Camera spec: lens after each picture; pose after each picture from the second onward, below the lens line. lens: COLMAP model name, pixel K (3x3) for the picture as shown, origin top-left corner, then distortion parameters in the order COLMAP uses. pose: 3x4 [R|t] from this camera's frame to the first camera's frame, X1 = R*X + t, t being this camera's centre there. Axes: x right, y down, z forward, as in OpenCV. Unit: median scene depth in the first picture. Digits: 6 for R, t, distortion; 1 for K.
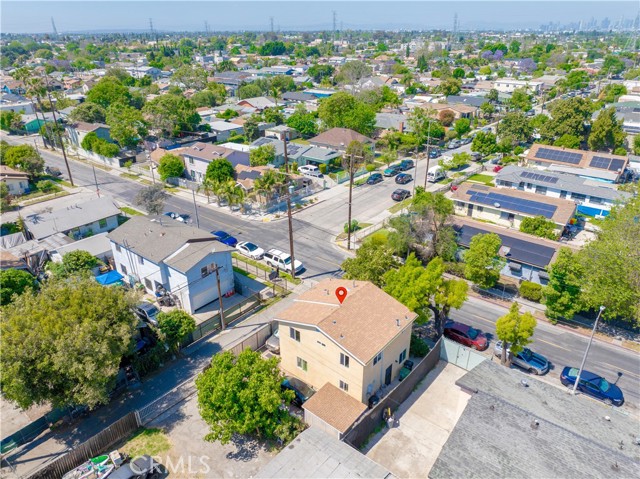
lens RADIAL K [[451.6, 0, 320.0], [0, 451.6, 239.5], [0, 0, 1]] dist [-0.035412, 0.004662]
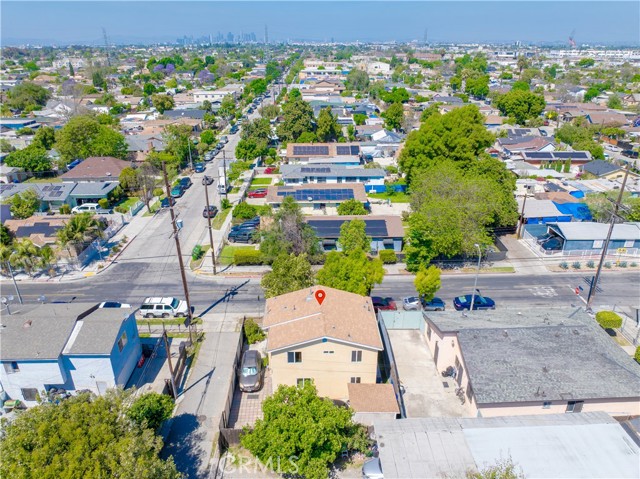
lens RADIAL K [[451.6, 0, 320.0], [0, 451.6, 239.5], [0, 0, 1]] dist [-0.035412, 0.004662]
pose [[0.757356, -0.258211, 0.599782, -0.276102], [0.274118, 0.959367, 0.066882, -0.043893], [-0.592681, 0.113758, 0.797363, 0.080743]]
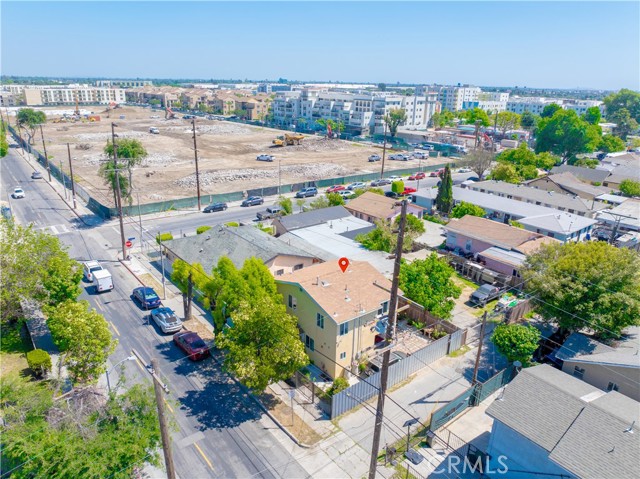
lens RADIAL K [[446.0, 0, 320.0], [0, 446.0, 239.5], [0, 0, 1]] dist [-0.037919, -0.002194]
pose [[-0.975157, -0.092196, 0.201417, -0.057546], [0.074960, 0.718281, 0.691703, -0.327950], [-0.208446, 0.689618, -0.693526, 0.869019]]
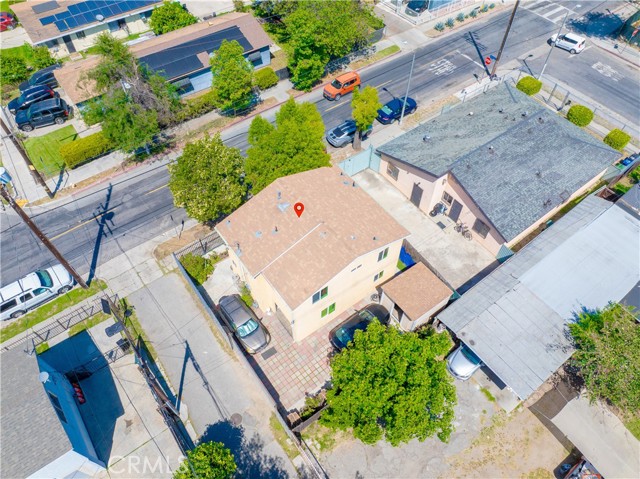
lens RADIAL K [[451.6, 0, 320.0], [0, 451.6, 239.5], [0, 0, 1]] dist [-0.035412, 0.004662]
pose [[0.249253, -0.766325, 0.592131, -0.214837], [0.401703, 0.638160, 0.656801, -0.166423], [-0.881197, 0.074151, 0.466898, 0.338044]]
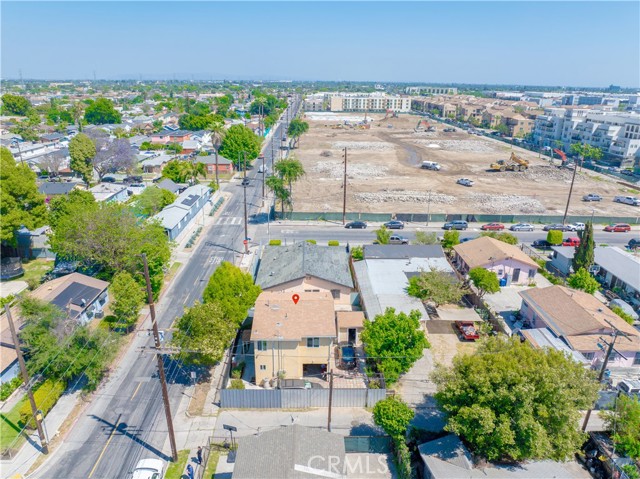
lens RADIAL K [[446.0, 0, 320.0], [0, 446.0, 239.5], [0, 0, 1]] dist [-0.037919, -0.002194]
pose [[-0.644014, -0.261428, 0.718958, -0.426415], [0.313580, 0.767007, 0.559792, -0.338193], [-0.697792, 0.585965, -0.411985, 0.705888]]
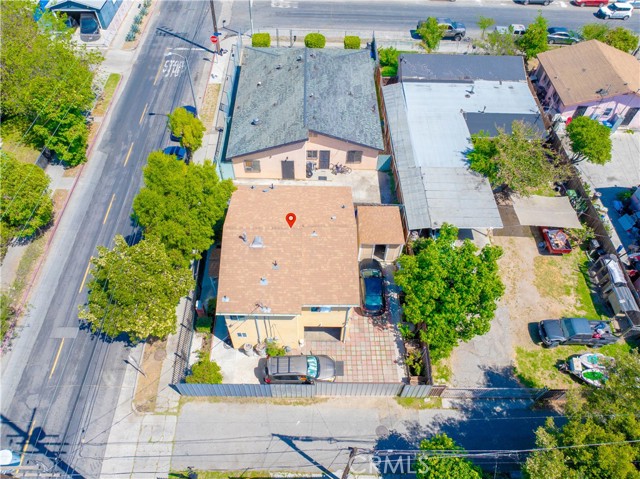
lens RADIAL K [[451.6, 0, 320.0], [0, 451.6, 239.5], [0, 0, 1]] dist [-0.035412, 0.004662]
pose [[-0.633017, -0.621054, 0.462149, -0.165399], [0.310724, 0.342949, 0.886474, -0.247641], [-0.709042, 0.704754, -0.024116, 0.519478]]
